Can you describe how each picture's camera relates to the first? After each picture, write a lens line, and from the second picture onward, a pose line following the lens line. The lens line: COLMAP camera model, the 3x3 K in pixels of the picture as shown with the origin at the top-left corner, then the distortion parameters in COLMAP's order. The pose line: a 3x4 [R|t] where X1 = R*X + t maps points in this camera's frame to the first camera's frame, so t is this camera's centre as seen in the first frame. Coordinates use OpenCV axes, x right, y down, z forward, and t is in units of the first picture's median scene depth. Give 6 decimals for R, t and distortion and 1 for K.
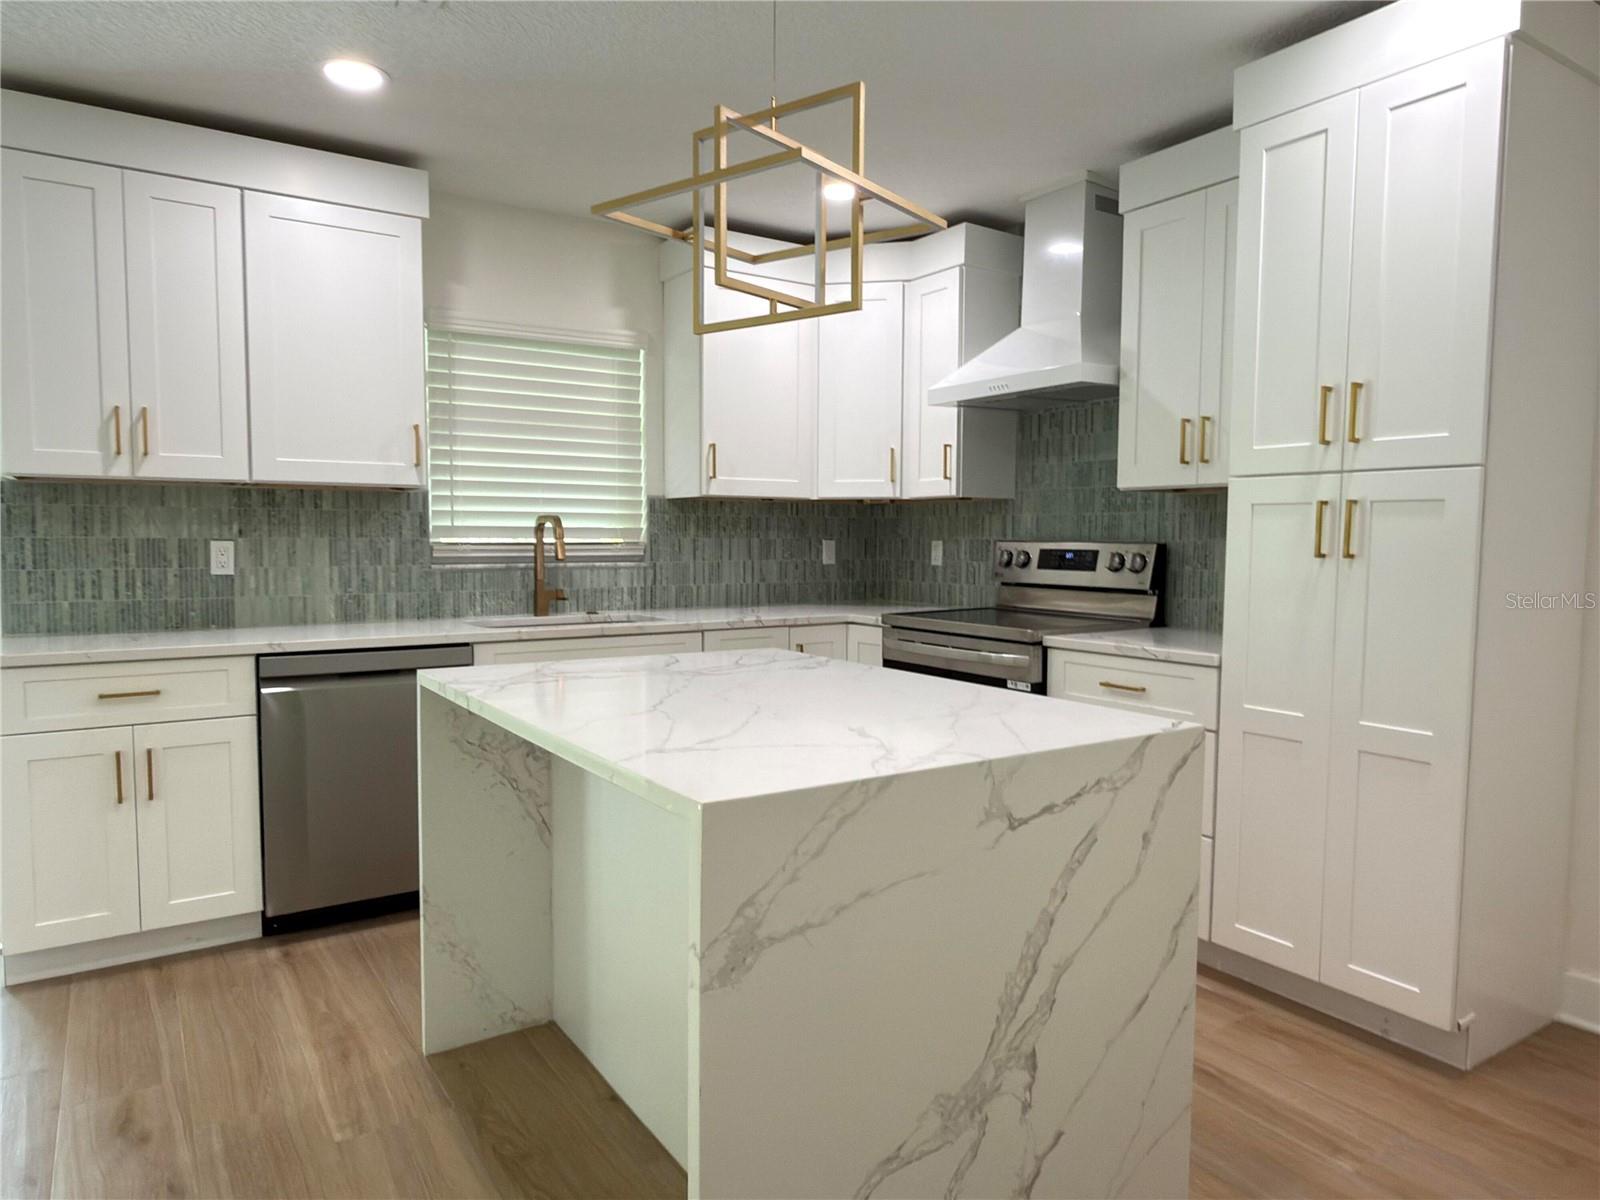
lens RADIAL K [[1018.9, 0, 800.0], [0, 1018.9, 600.0], [0, 0, 1]] dist [0.004492, 0.002690]
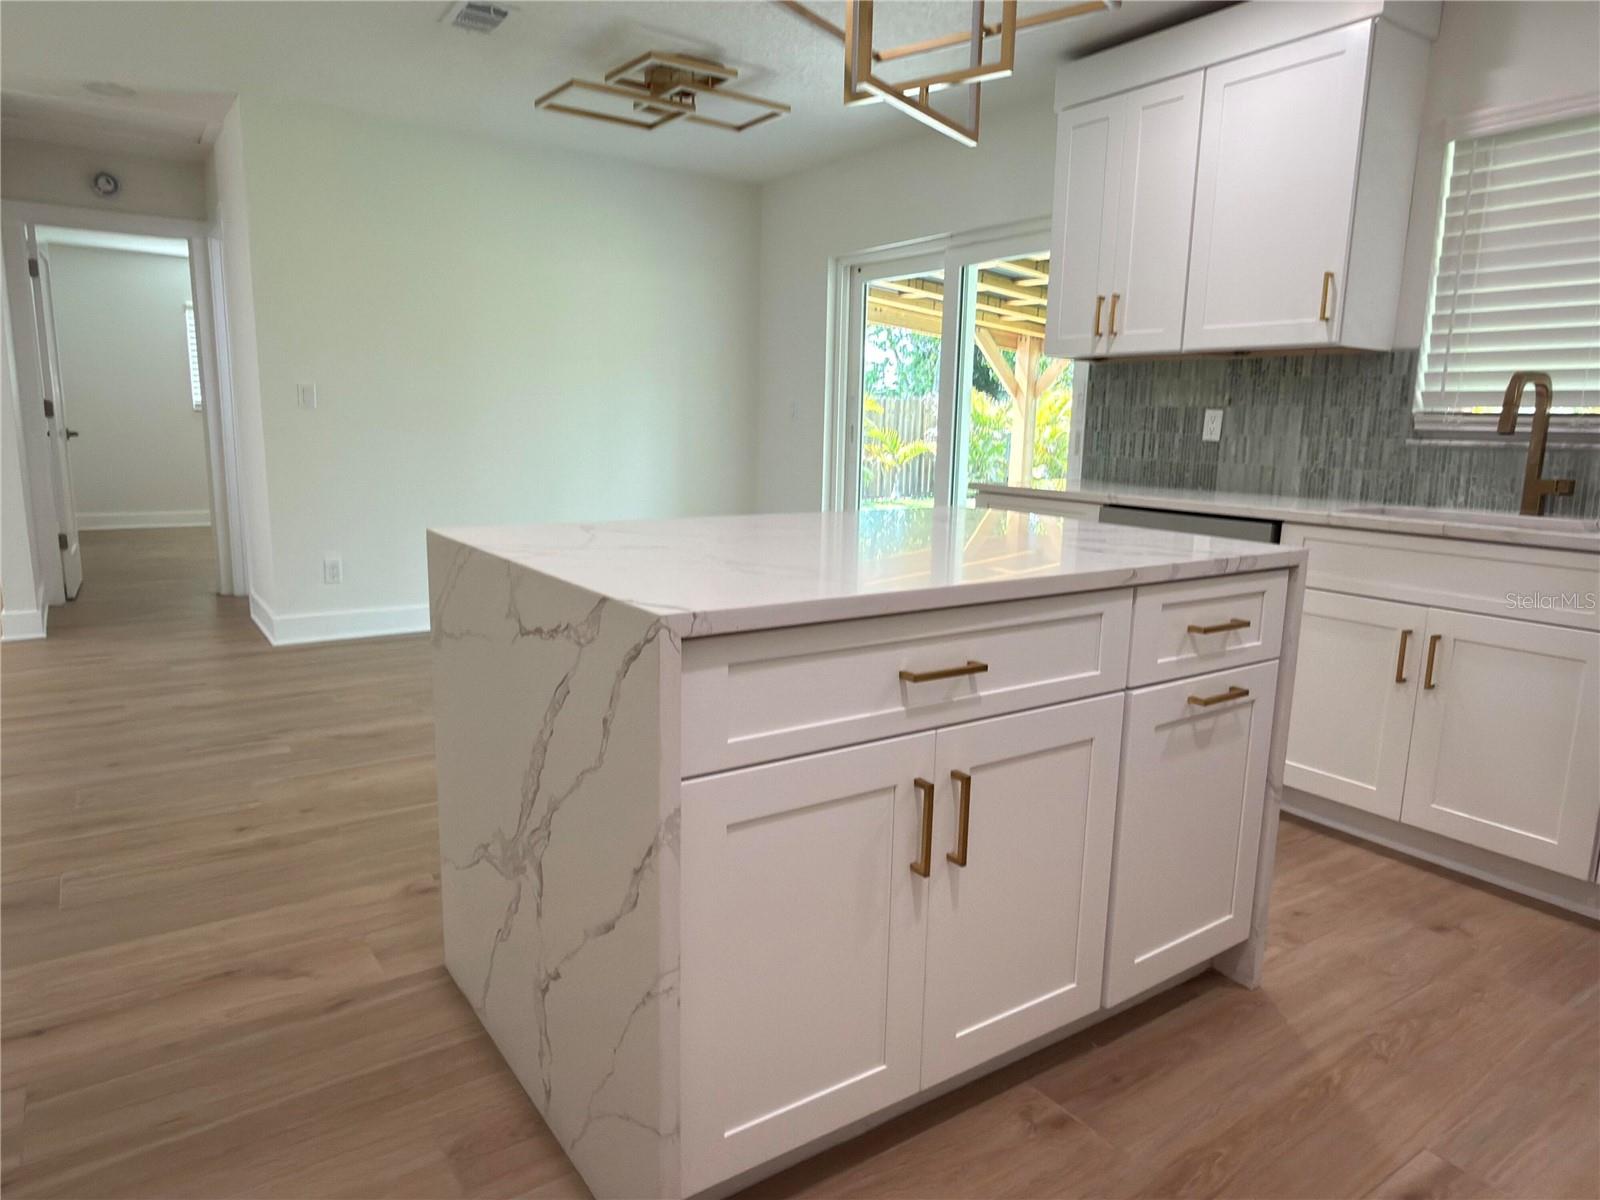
lens RADIAL K [[1022.8, 0, 794.9], [0, 1022.8, 606.5], [0, 0, 1]] dist [-0.003151, -0.000571]
pose [[0.017970, 0.175728, -0.984275, 0.512294], [-0.083965, 0.981221, 0.173650, -0.003364], [0.996307, 0.079524, 0.032387, 0.515898]]
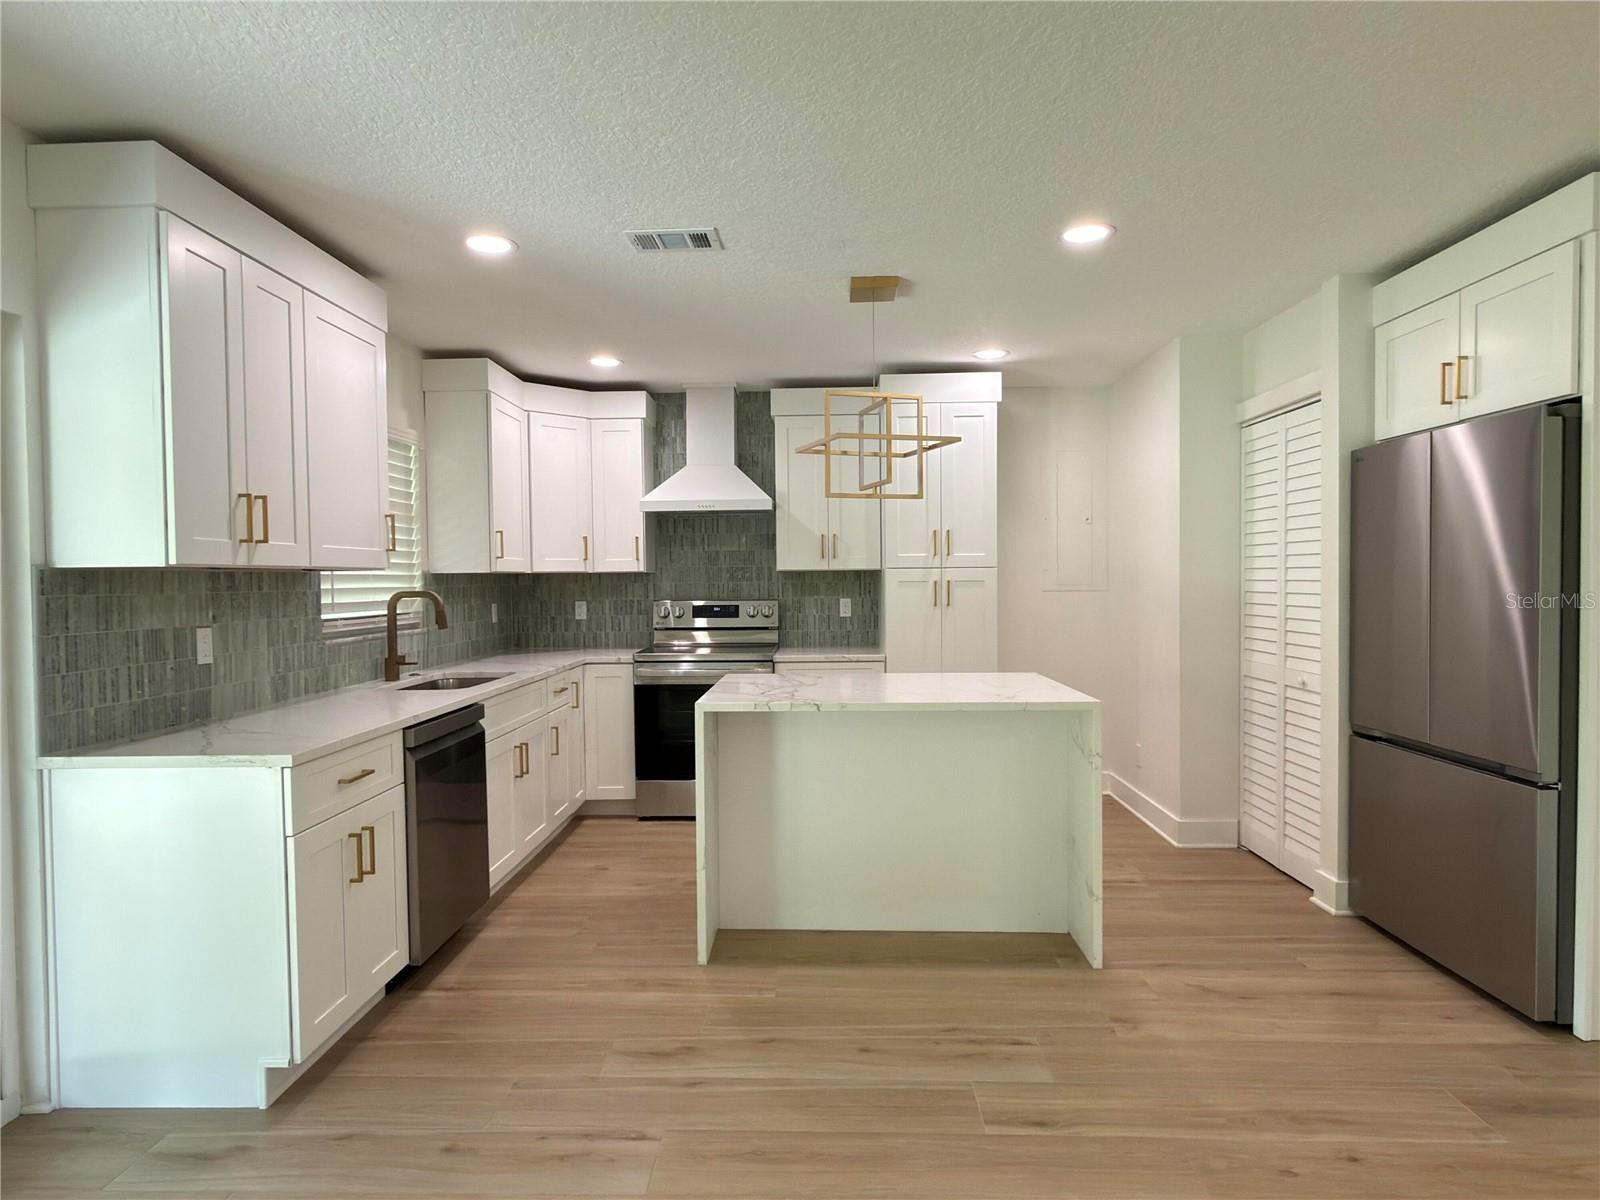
lens RADIAL K [[891.5, 0, 794.2], [0, 891.5, 600.6], [0, 0, 1]] dist [-0.002110, -0.000957]
pose [[0.584160, -0.030586, 0.811062, -0.878085], [0.064105, 0.997907, -0.008539, -0.039549], [-0.809103, 0.056981, 0.584898, 0.074792]]
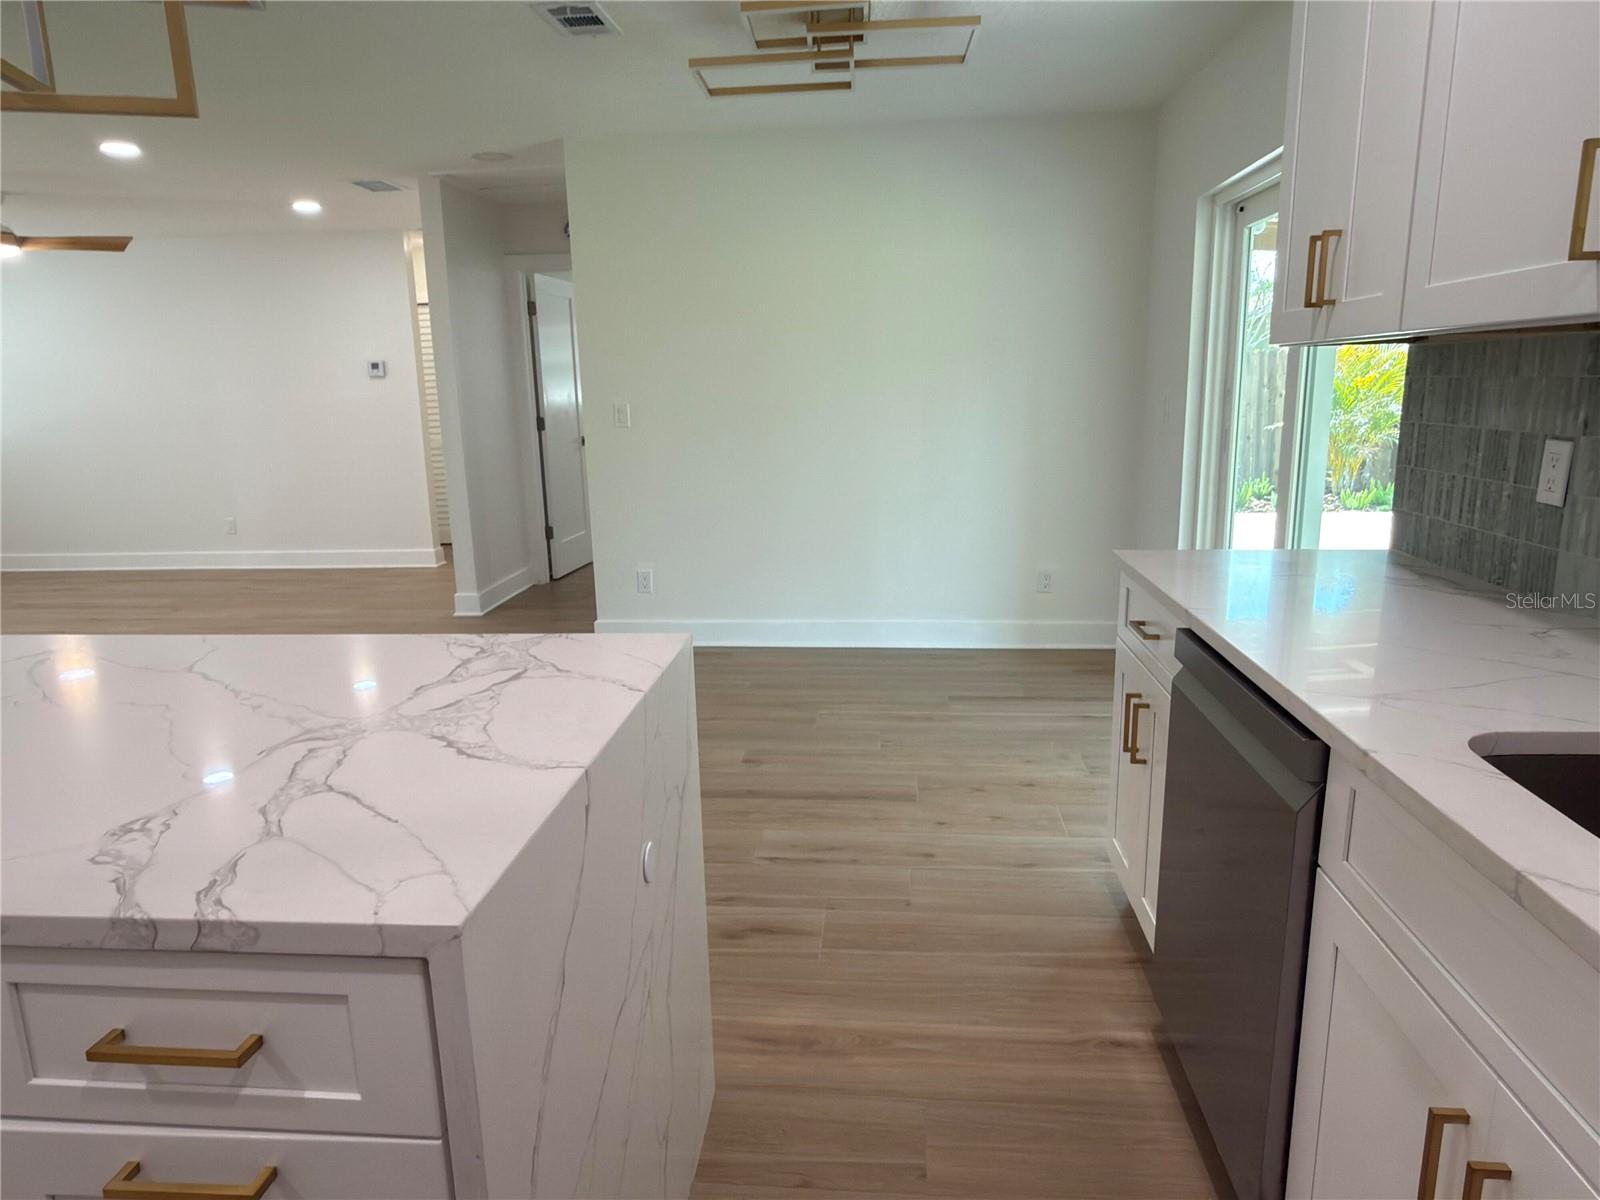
lens RADIAL K [[1017.5, 0, 793.6], [0, 1017.5, 604.1], [0, 0, 1]] dist [-0.002698, 0.003097]
pose [[-0.633379, 0.176063, -0.753547, 0.090156], [-0.026477, 0.968273, 0.248488, -0.092196], [0.773388, 0.177339, -0.608622, 0.988846]]
